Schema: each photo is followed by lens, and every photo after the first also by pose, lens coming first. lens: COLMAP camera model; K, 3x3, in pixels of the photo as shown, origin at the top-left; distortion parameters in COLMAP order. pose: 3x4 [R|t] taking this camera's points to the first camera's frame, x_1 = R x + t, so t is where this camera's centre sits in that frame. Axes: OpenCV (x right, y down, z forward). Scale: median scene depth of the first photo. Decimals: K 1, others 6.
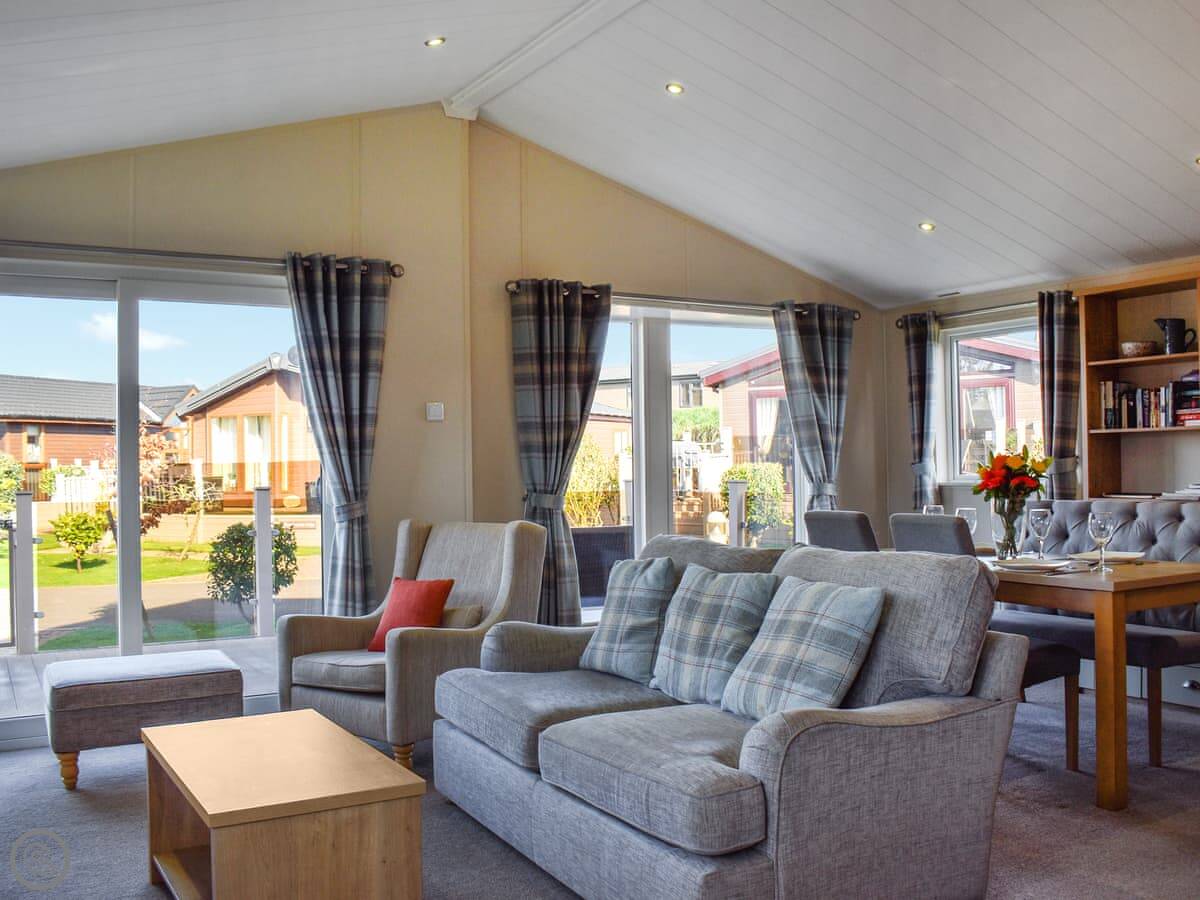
lens RADIAL K [[1101.7, 0, 618.6], [0, 1101.7, 450.1], [0, 0, 1]] dist [-0.057825, 0.003706]
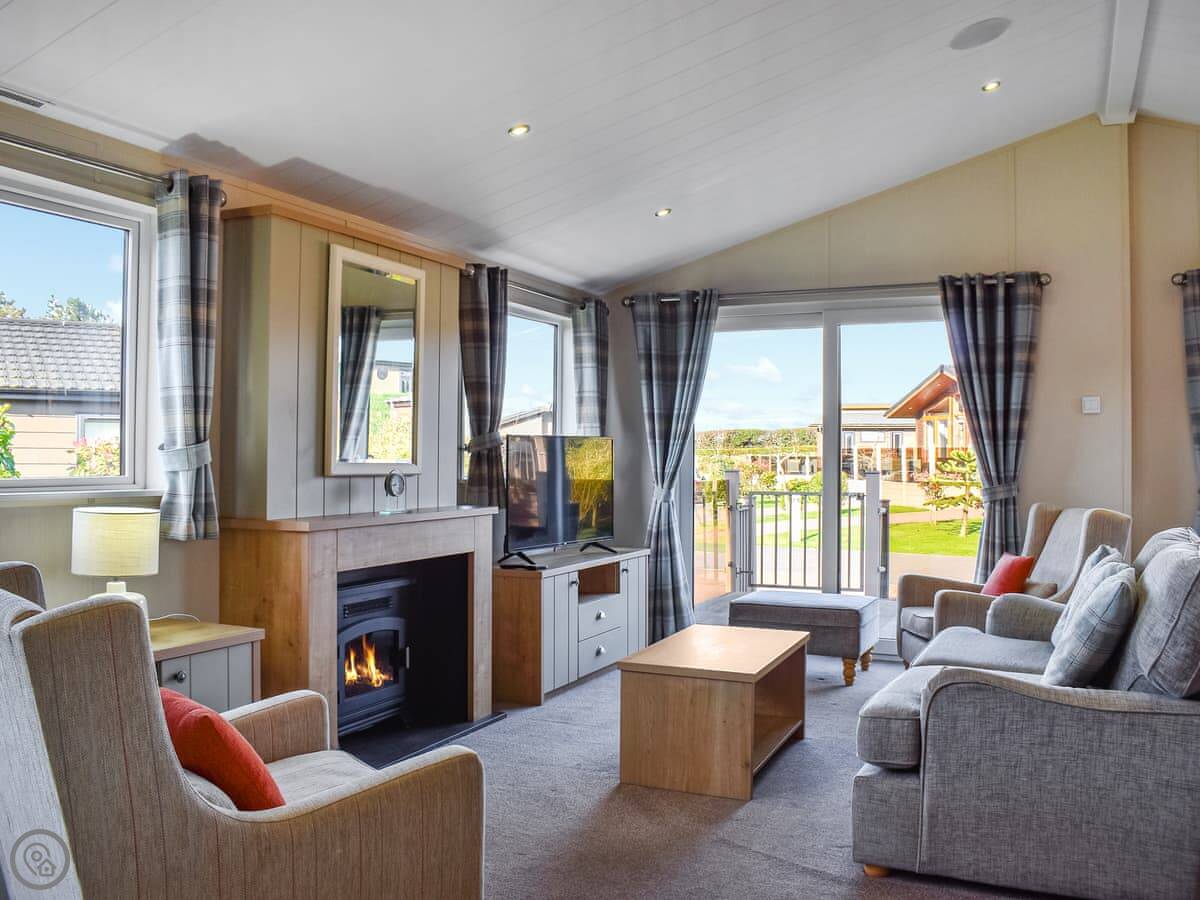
lens RADIAL K [[1101.7, 0, 618.6], [0, 1101.7, 450.1], [0, 0, 1]] dist [-0.057825, 0.003706]
pose [[0.571638, 0.015902, -0.820352, 0.481577], [-0.005771, 0.999865, 0.015360, -0.005616], [0.820485, -0.004046, 0.571653, 0.019546]]
